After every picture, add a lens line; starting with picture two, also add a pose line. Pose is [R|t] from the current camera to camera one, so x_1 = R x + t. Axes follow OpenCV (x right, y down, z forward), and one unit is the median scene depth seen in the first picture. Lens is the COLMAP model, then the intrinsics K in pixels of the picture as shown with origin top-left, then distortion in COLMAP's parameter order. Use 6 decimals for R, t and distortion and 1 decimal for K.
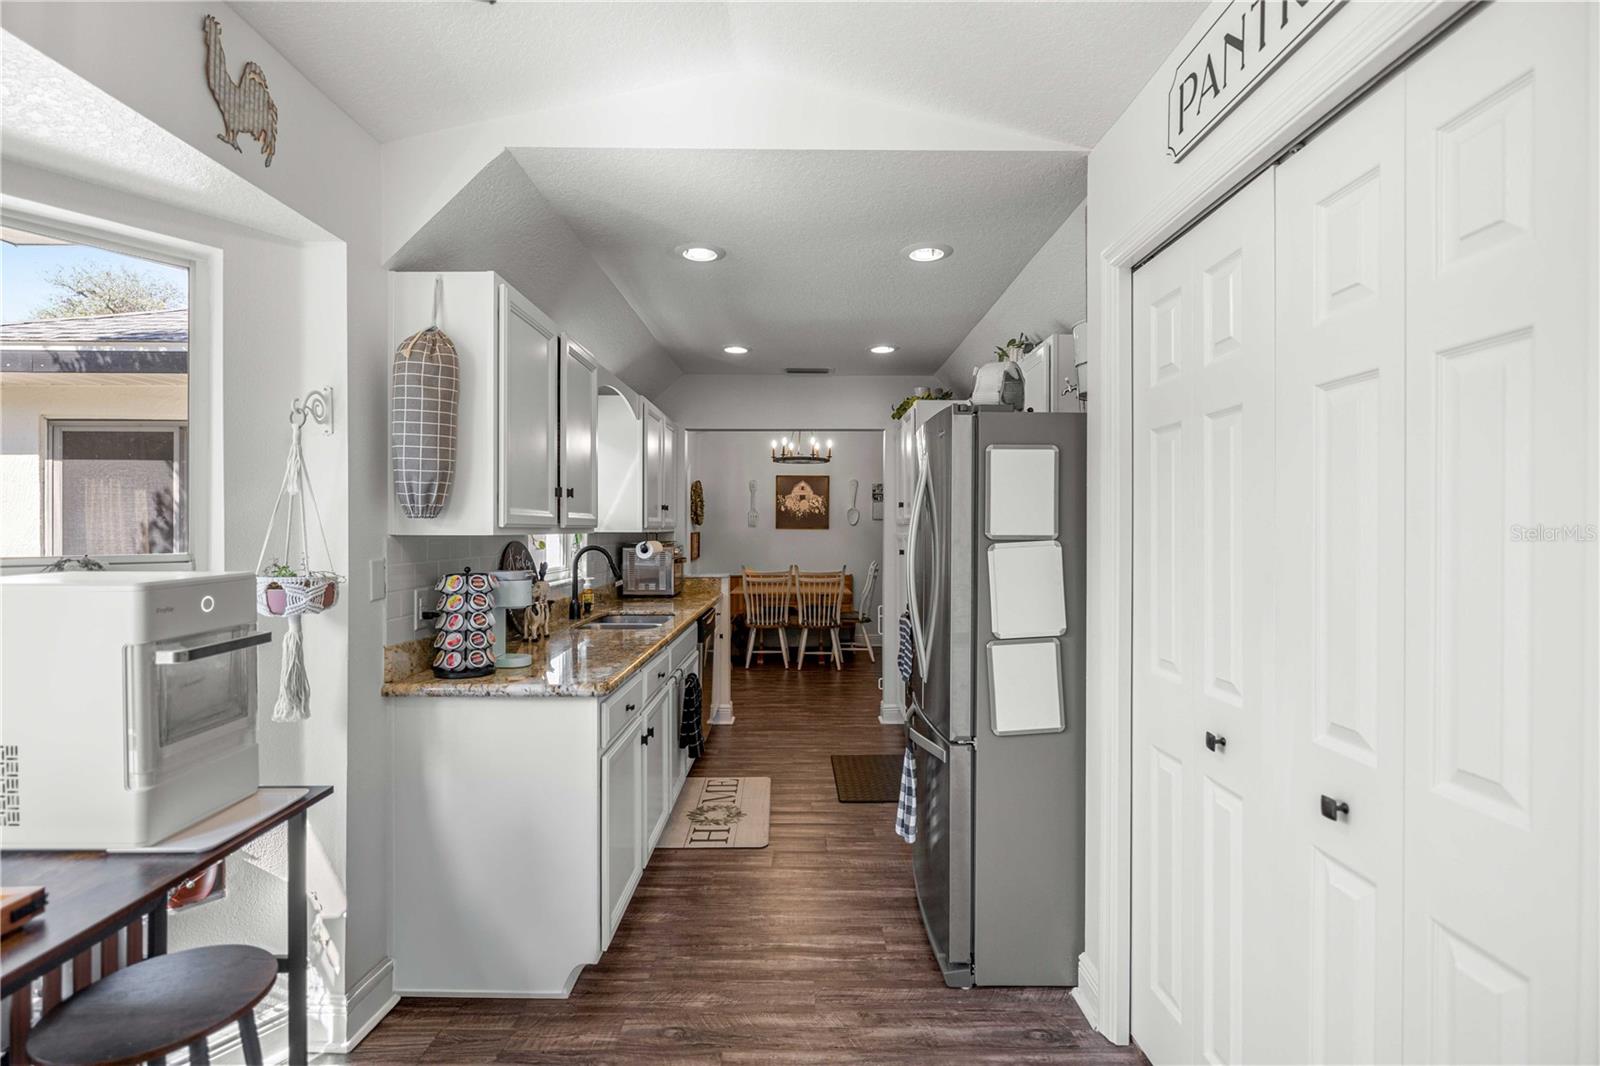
lens RADIAL K [[759.1, 0, 801.7], [0, 759.1, 529.8], [0, 0, 1]] dist [-0.002274, 0.000503]
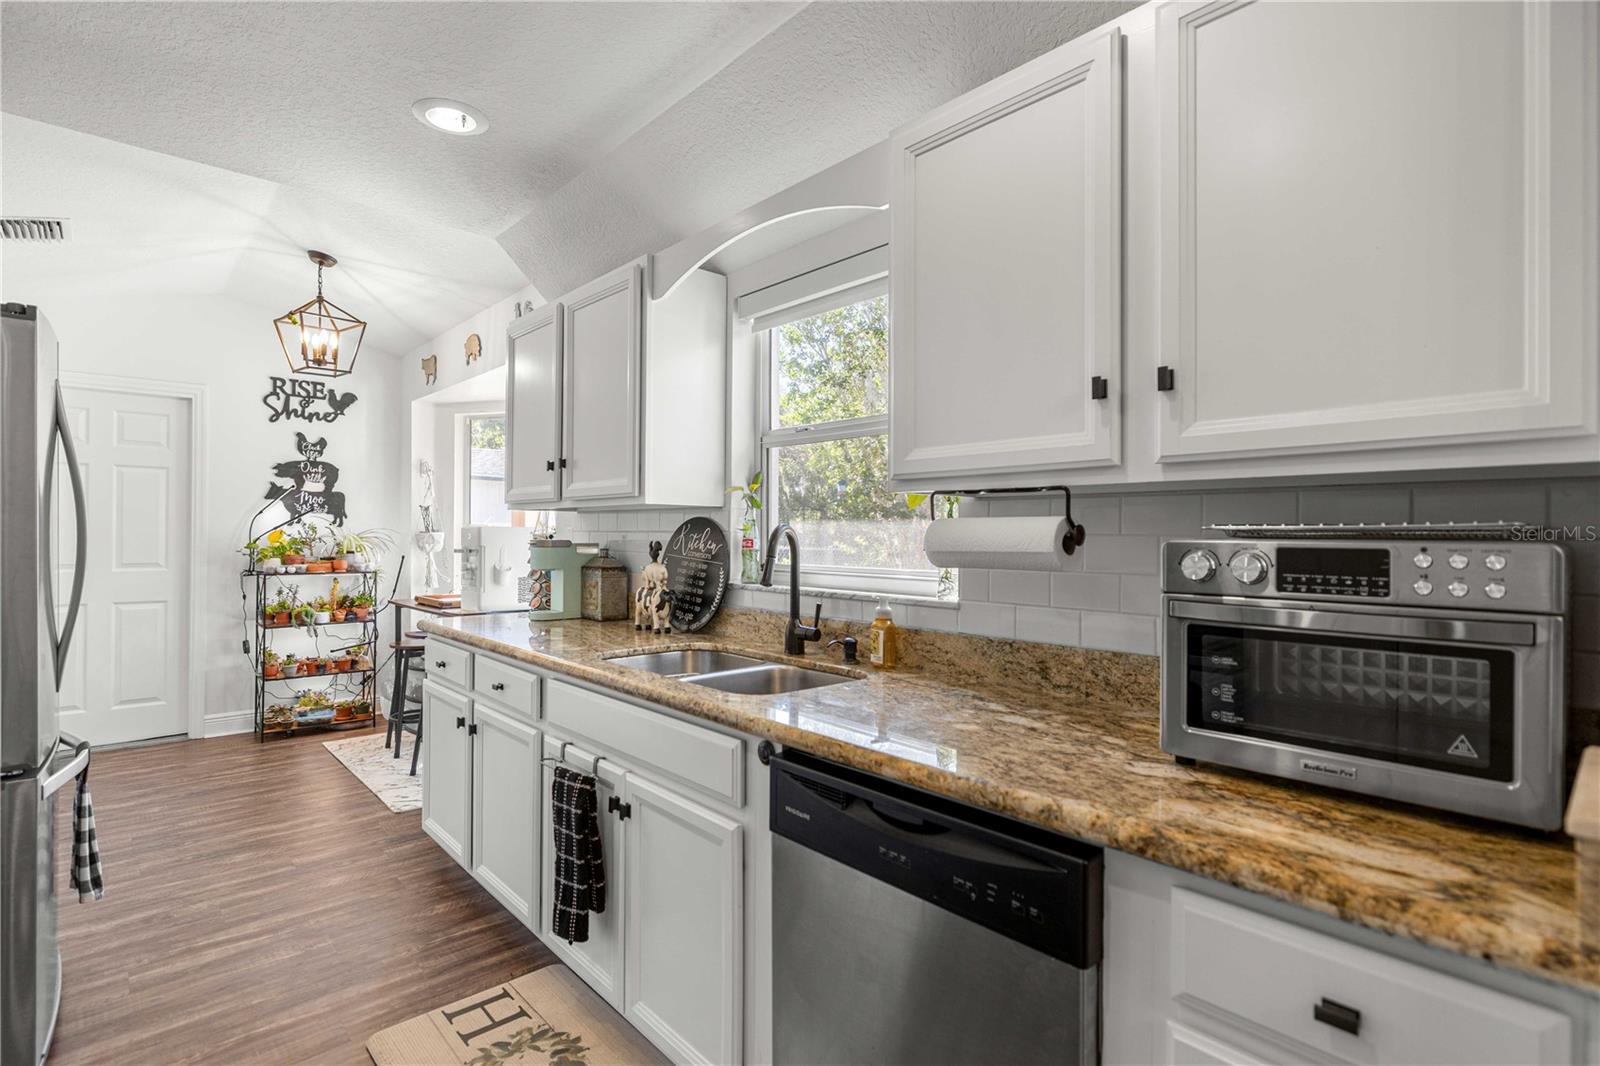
lens RADIAL K [[770.6, 0, 794.5], [0, 770.6, 528.5], [0, 0, 1]] dist [-0.000434, 0.000620]
pose [[-0.744791, -0.005273, -0.667277, 0.118220], [-0.003635, 0.999986, -0.003845, 0.040628], [0.667288, -0.000438, -0.744800, 1.909843]]
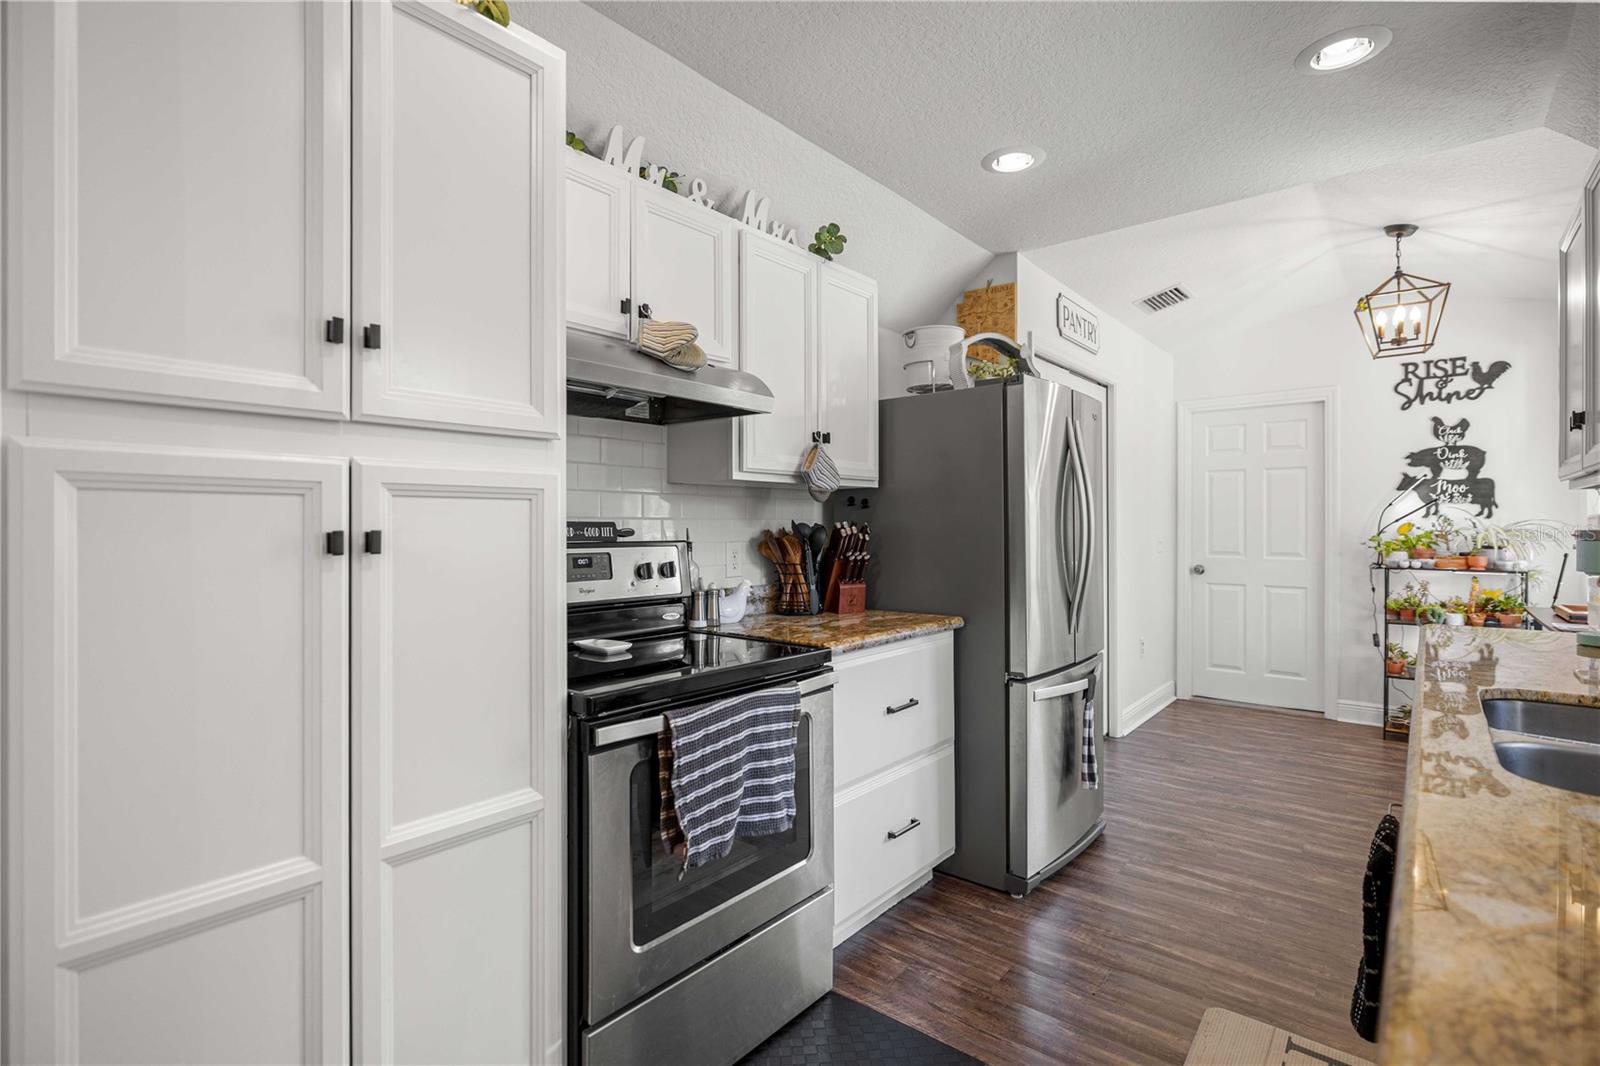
lens RADIAL K [[759.1, 0, 801.7], [0, 759.1, 529.8], [0, 0, 1]] dist [-0.002274, 0.000503]
pose [[-0.770468, 0.000933, 0.637478, -0.207253], [0.004217, 0.999985, 0.003633, 0.045817], [-0.637464, 0.005488, -0.770460, 1.928216]]
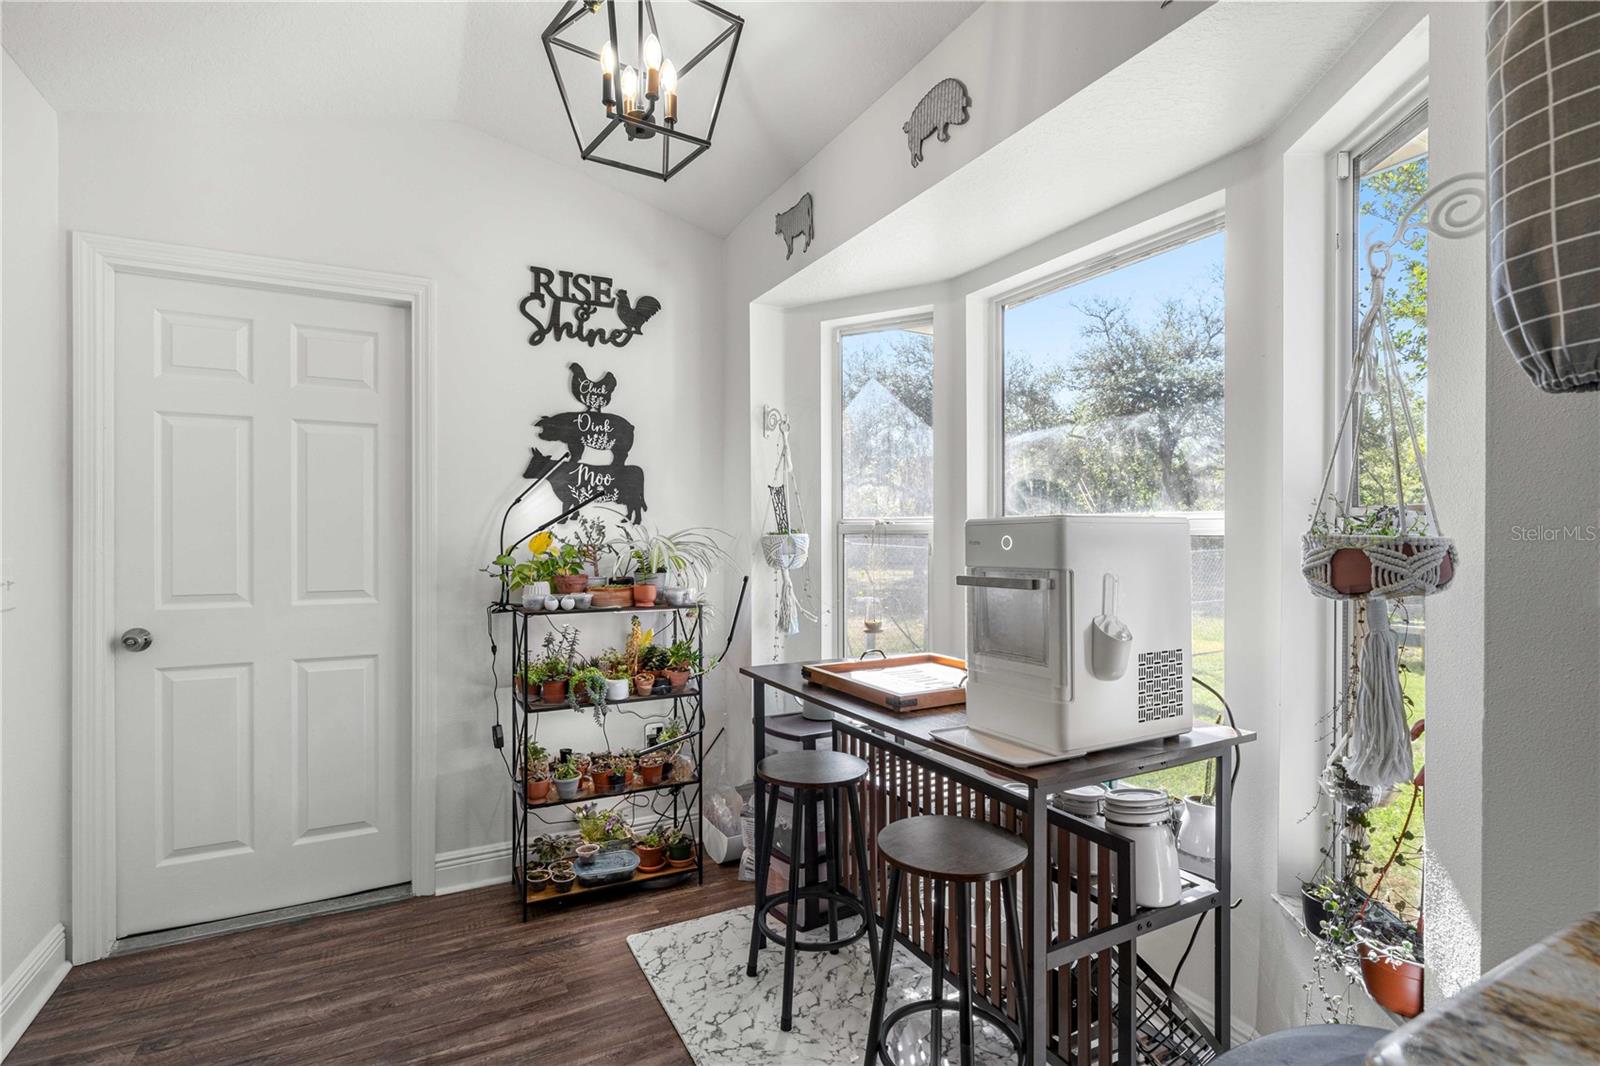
lens RADIAL K [[759.1, 0, 801.7], [0, 759.1, 529.8], [0, 0, 1]] dist [-0.002274, 0.000503]
pose [[-0.883854, 0.002912, -0.467753, -0.009005], [0.003285, 0.999995, 0.000018, 0.040538], [0.467751, -0.001520, -0.883859, 0.858746]]
